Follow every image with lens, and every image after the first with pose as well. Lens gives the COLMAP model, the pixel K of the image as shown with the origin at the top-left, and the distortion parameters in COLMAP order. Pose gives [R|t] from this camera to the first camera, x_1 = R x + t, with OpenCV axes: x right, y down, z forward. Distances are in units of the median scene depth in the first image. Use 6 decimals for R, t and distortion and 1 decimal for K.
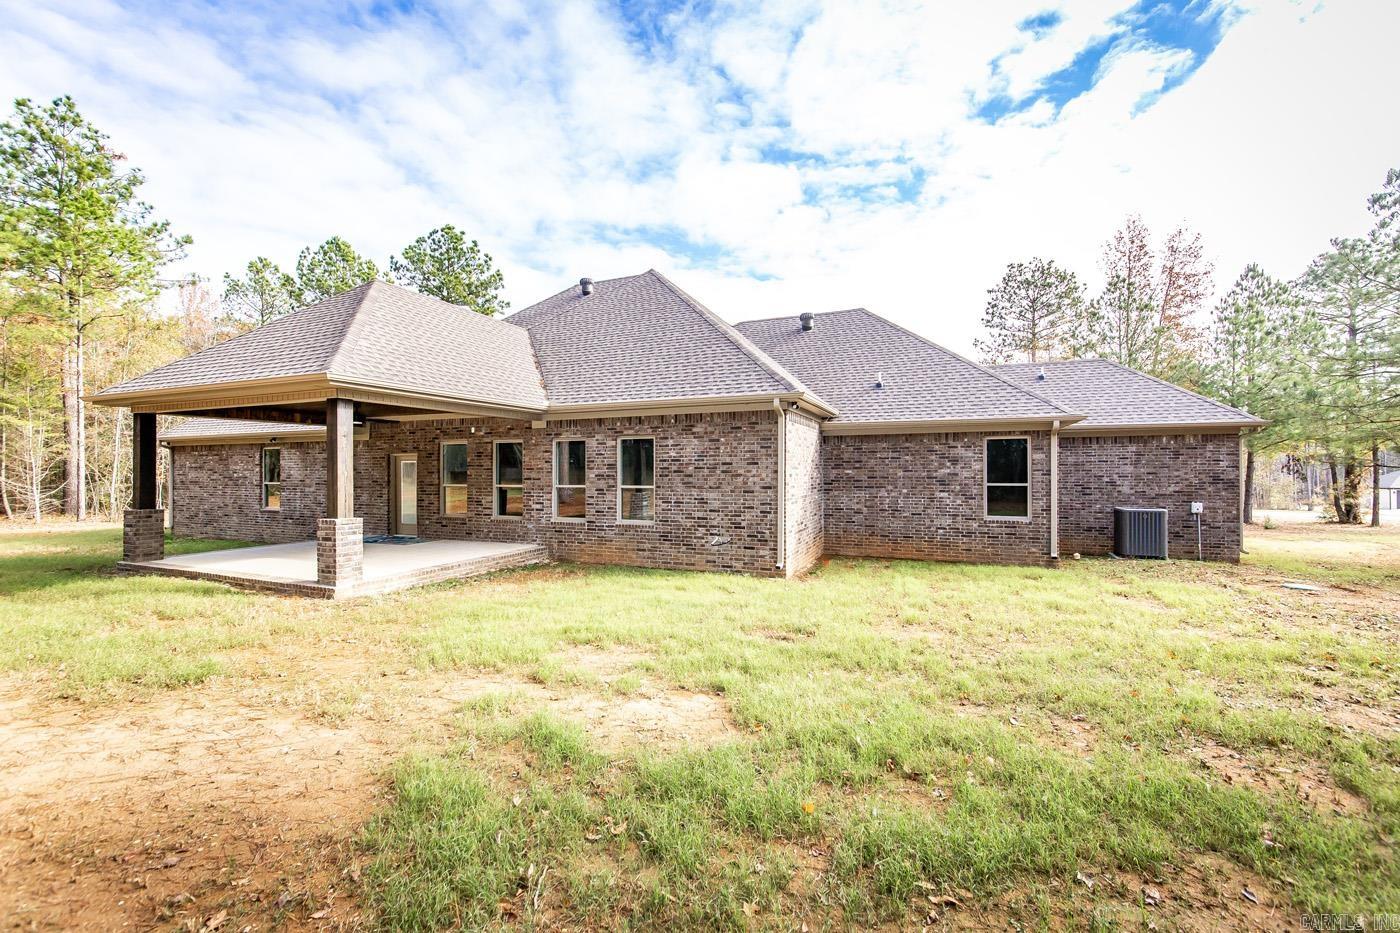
lens RADIAL K [[572.9, 0, 701.0], [0, 572.9, 474.8], [0, 0, 1]] dist [-0.004370, -0.000334]
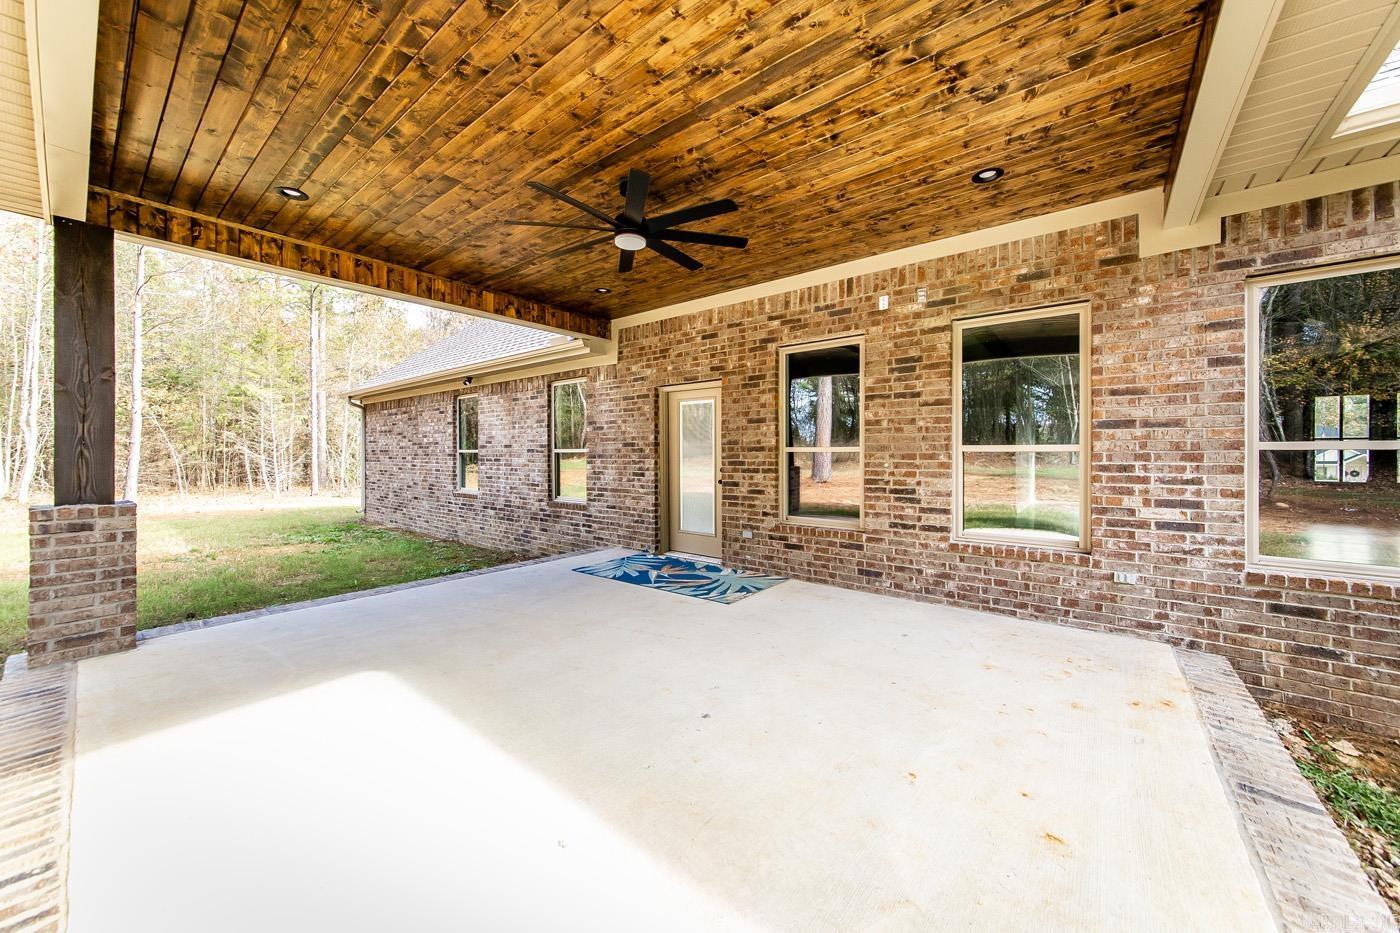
lens RADIAL K [[504.6, 0, 698.9], [0, 504.6, 462.8], [0, 0, 1]] dist [-0.010492, -0.000074]
pose [[0.961994, 0.006354, -0.272996, -0.393700], [-0.003286, 0.999926, 0.011695, 0.022848], [0.273051, -0.010354, 0.961944, 0.596761]]
